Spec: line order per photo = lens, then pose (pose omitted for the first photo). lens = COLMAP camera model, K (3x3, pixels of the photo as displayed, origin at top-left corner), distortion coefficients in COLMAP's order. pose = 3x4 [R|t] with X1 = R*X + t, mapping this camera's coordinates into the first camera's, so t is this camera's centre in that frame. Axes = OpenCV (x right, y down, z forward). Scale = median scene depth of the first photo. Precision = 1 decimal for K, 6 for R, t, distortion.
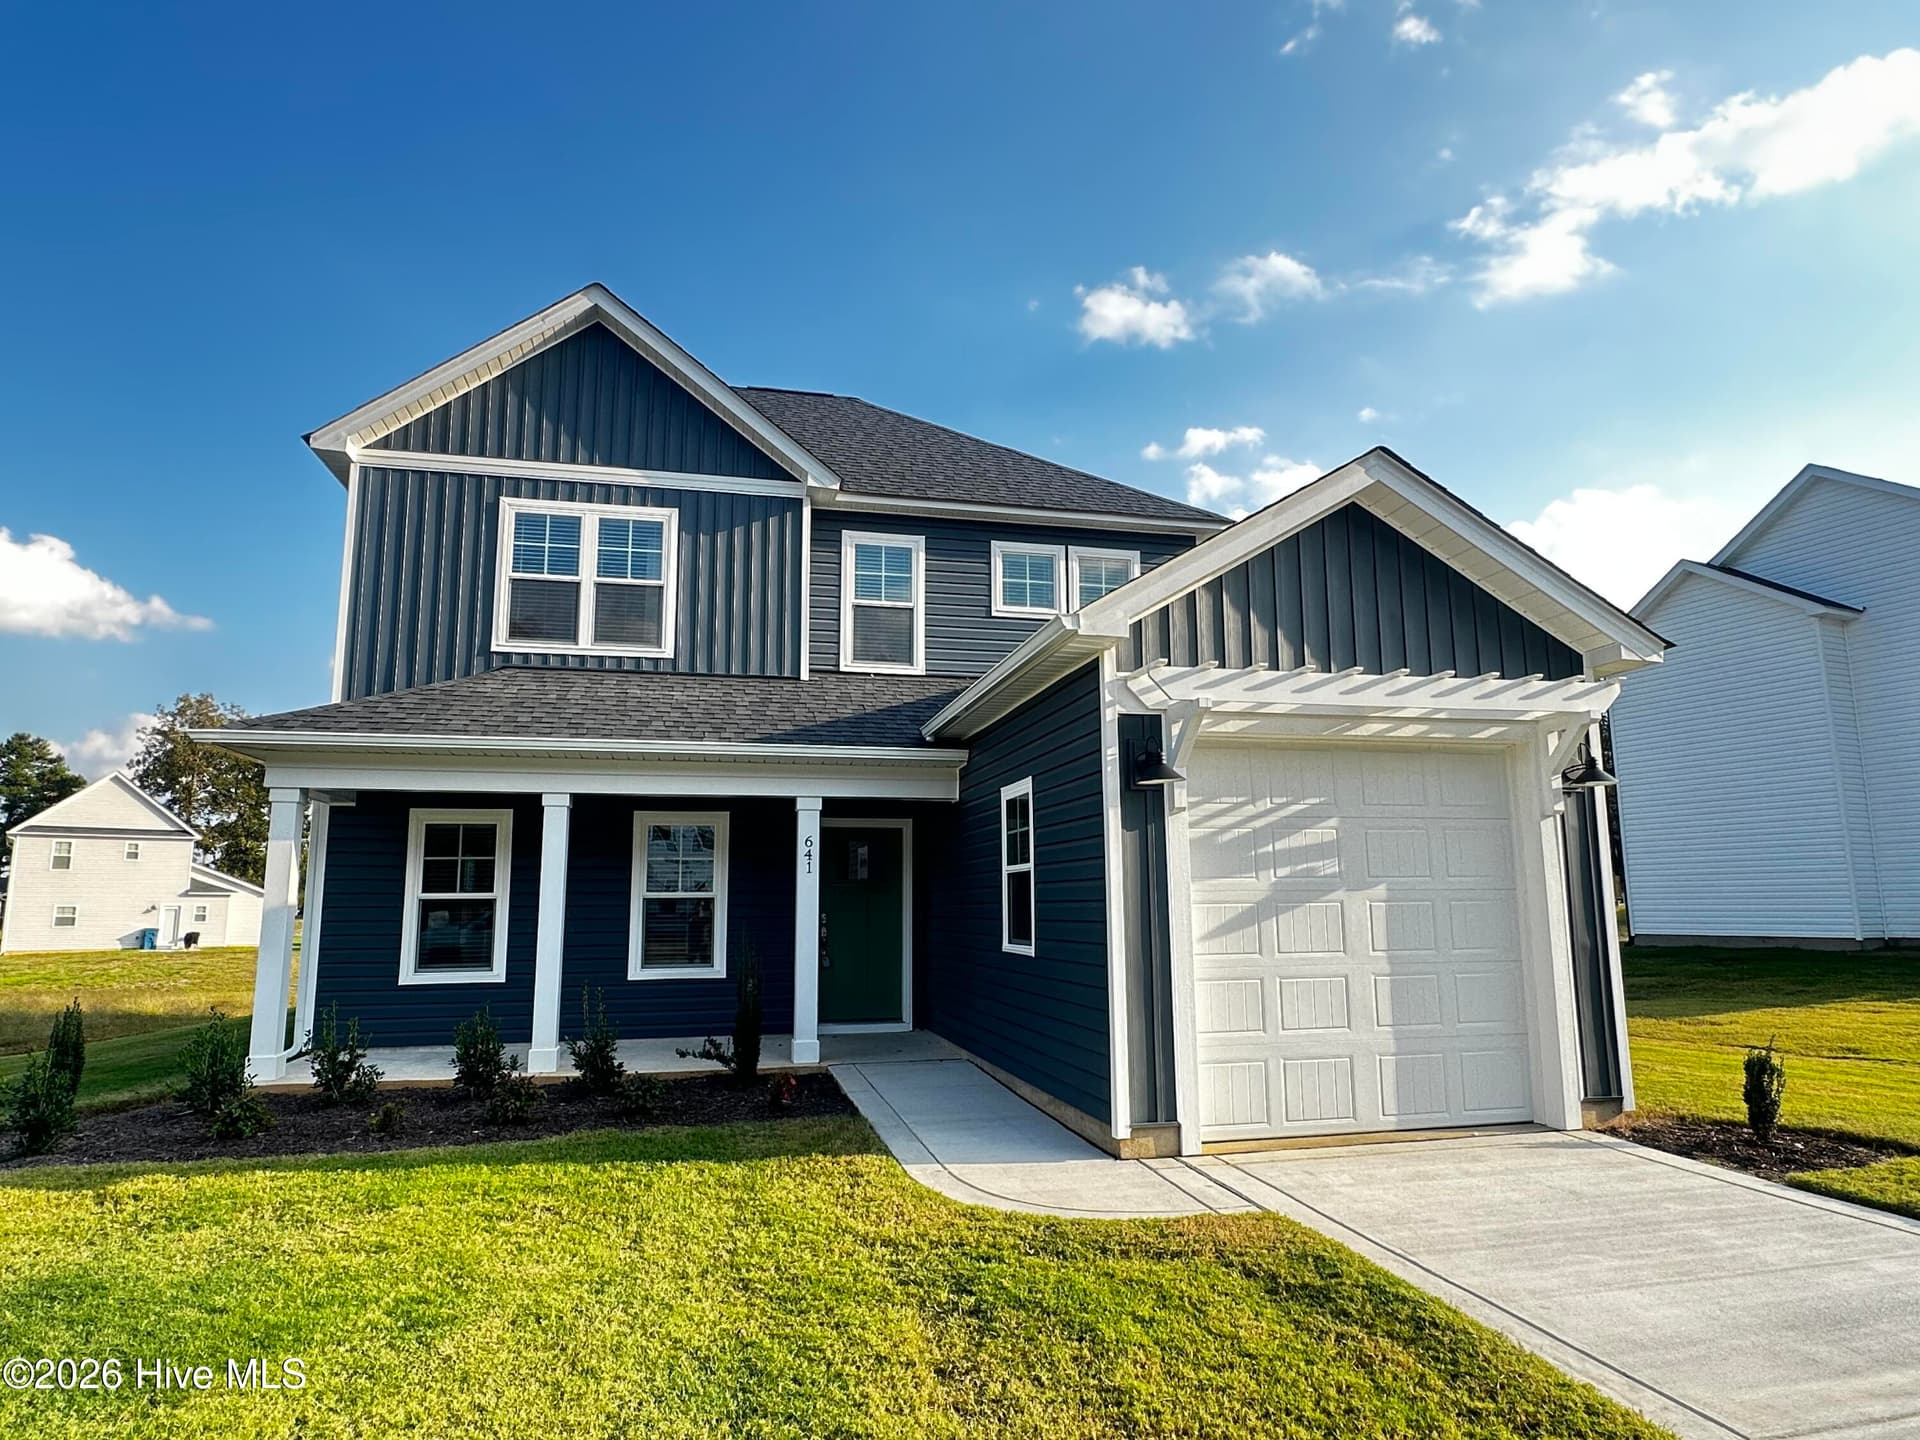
lens RADIAL K [[1105.7, 0, 960.6], [0, 1105.7, 733.5], [0, 0, 1]] dist [-0.000050, -0.000379]
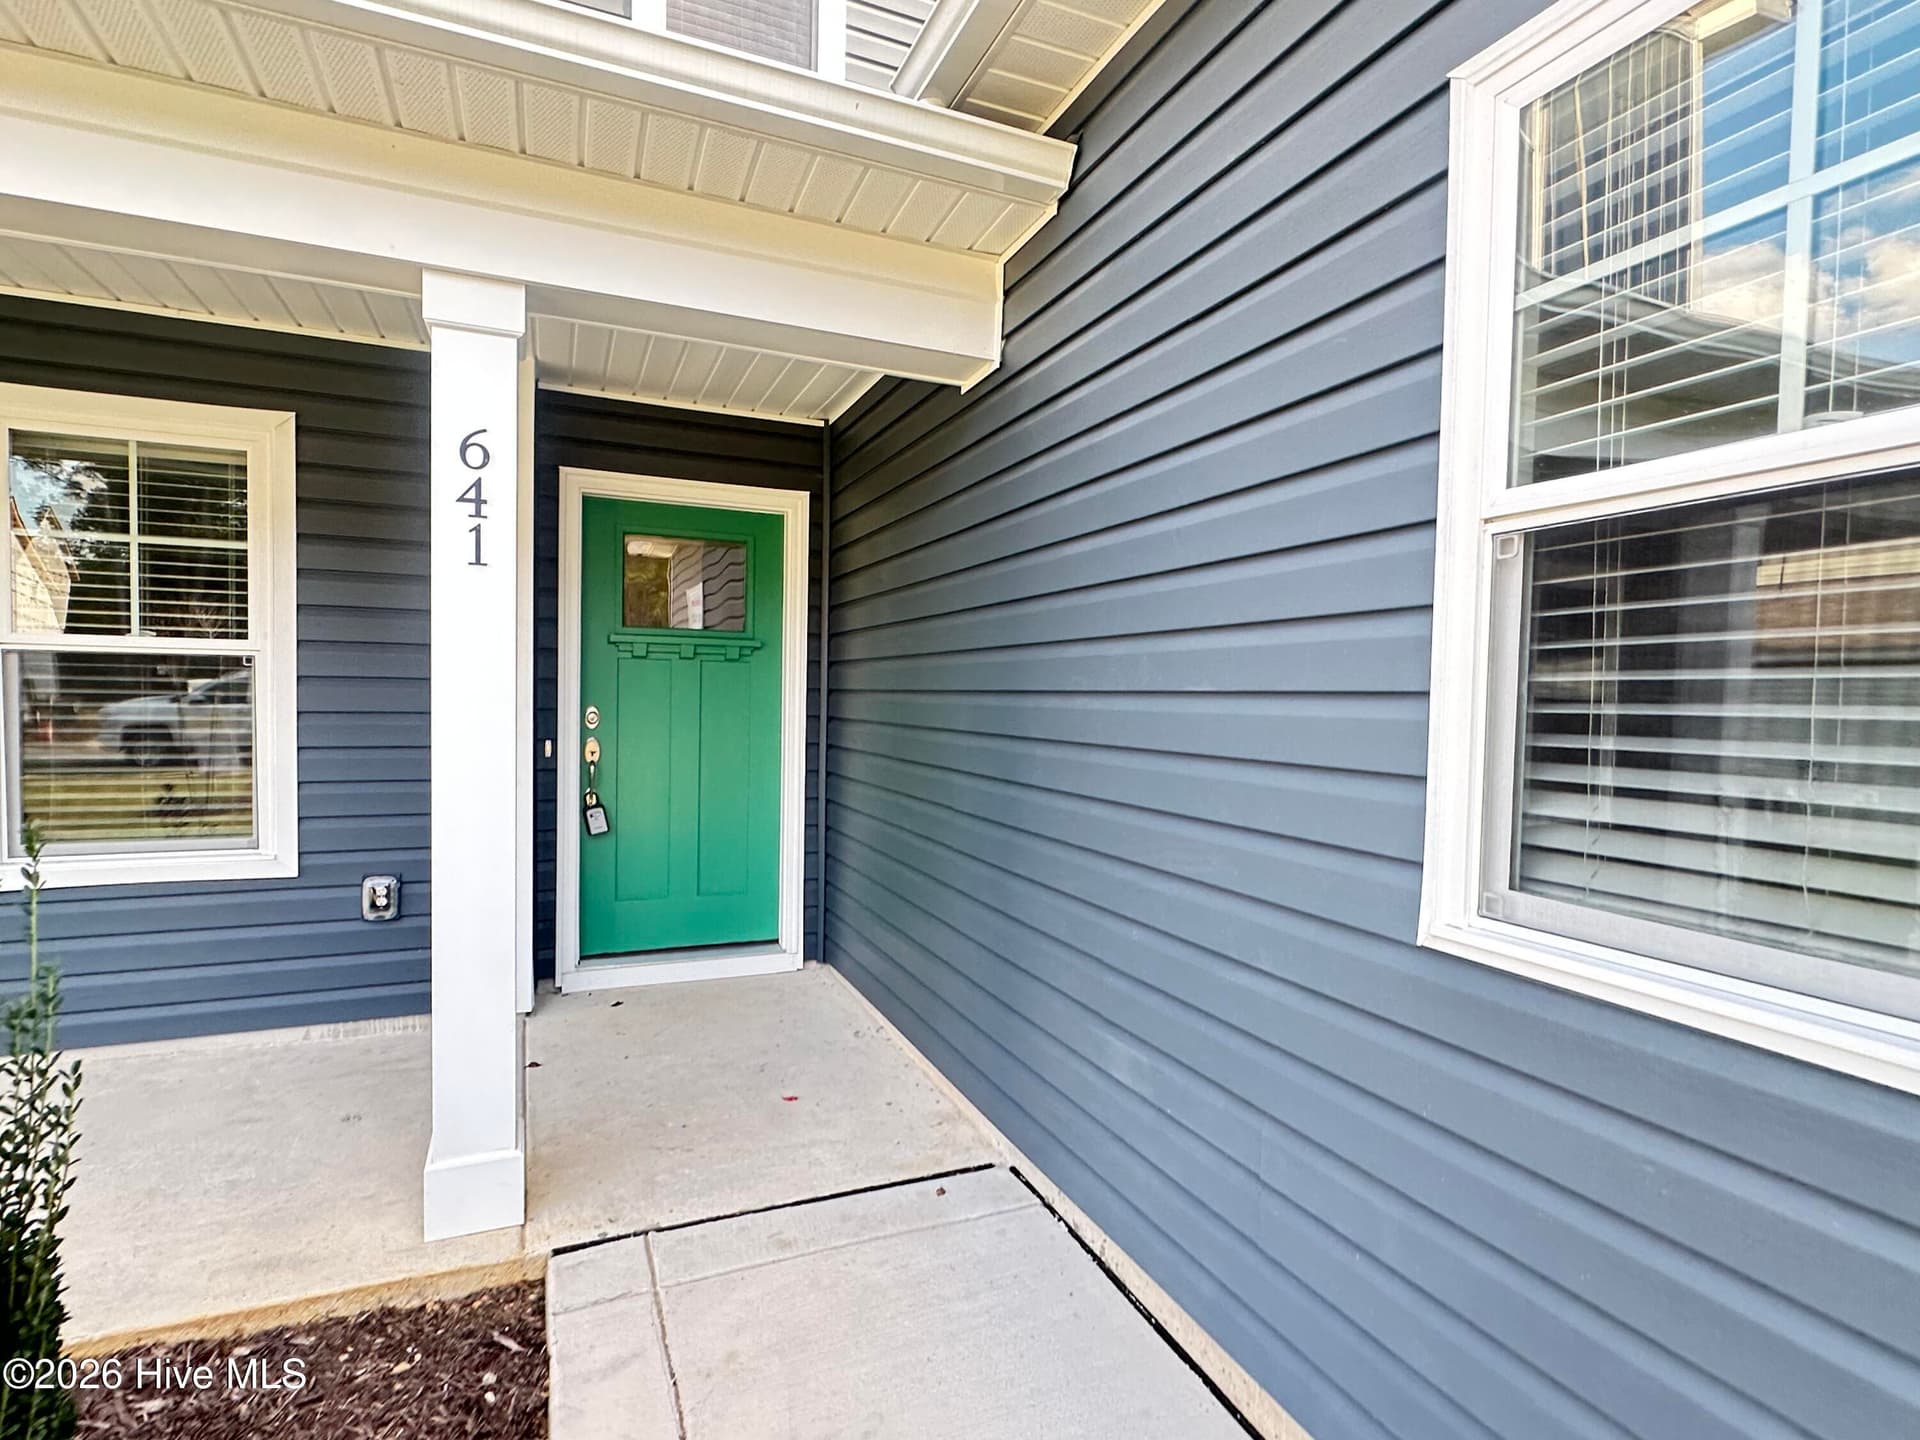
lens RADIAL K [[947.8, 0, 950.4], [0, 947.8, 722.9], [0, 0, 1]] dist [0.000075, 0.000136]
pose [[0.985179, 0.020924, 0.170248, -0.055697], [-0.051870, 0.982404, 0.179419, 0.106149], [-0.163498, -0.185590, 0.968930, 0.682577]]
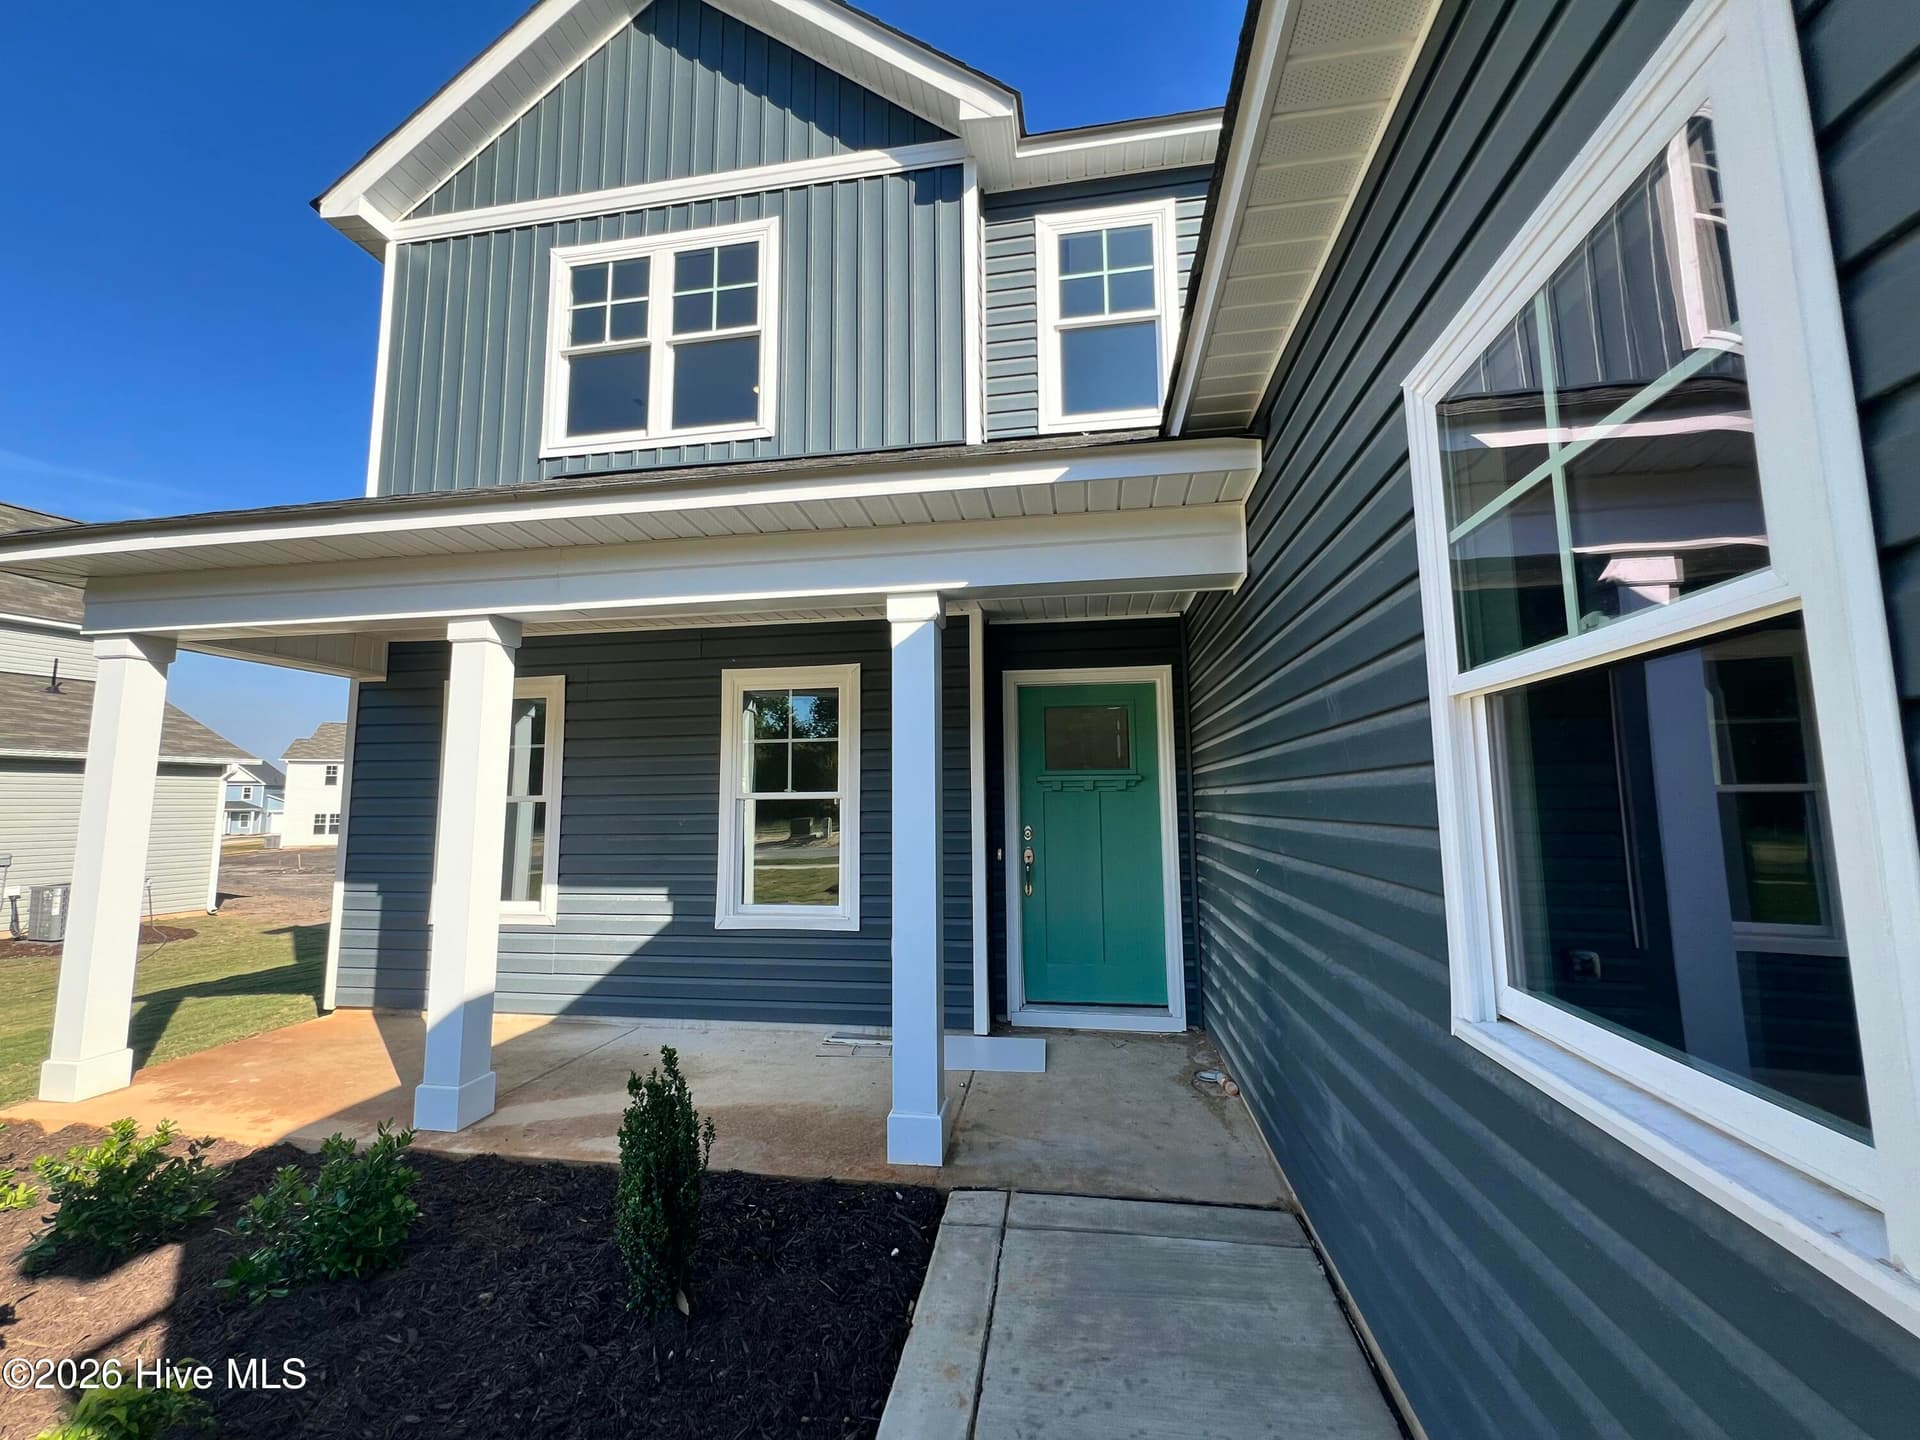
lens RADIAL K [[768.6, 0, 957.5], [0, 768.6, 715.2], [0, 0, 1]] dist [0.000633, 0.000294]
pose [[0.925851, -0.043867, -0.375333, 0.003460], [0.060121, 0.997688, 0.031699, 0.092847], [0.373074, -0.051914, 0.926348, 0.641313]]
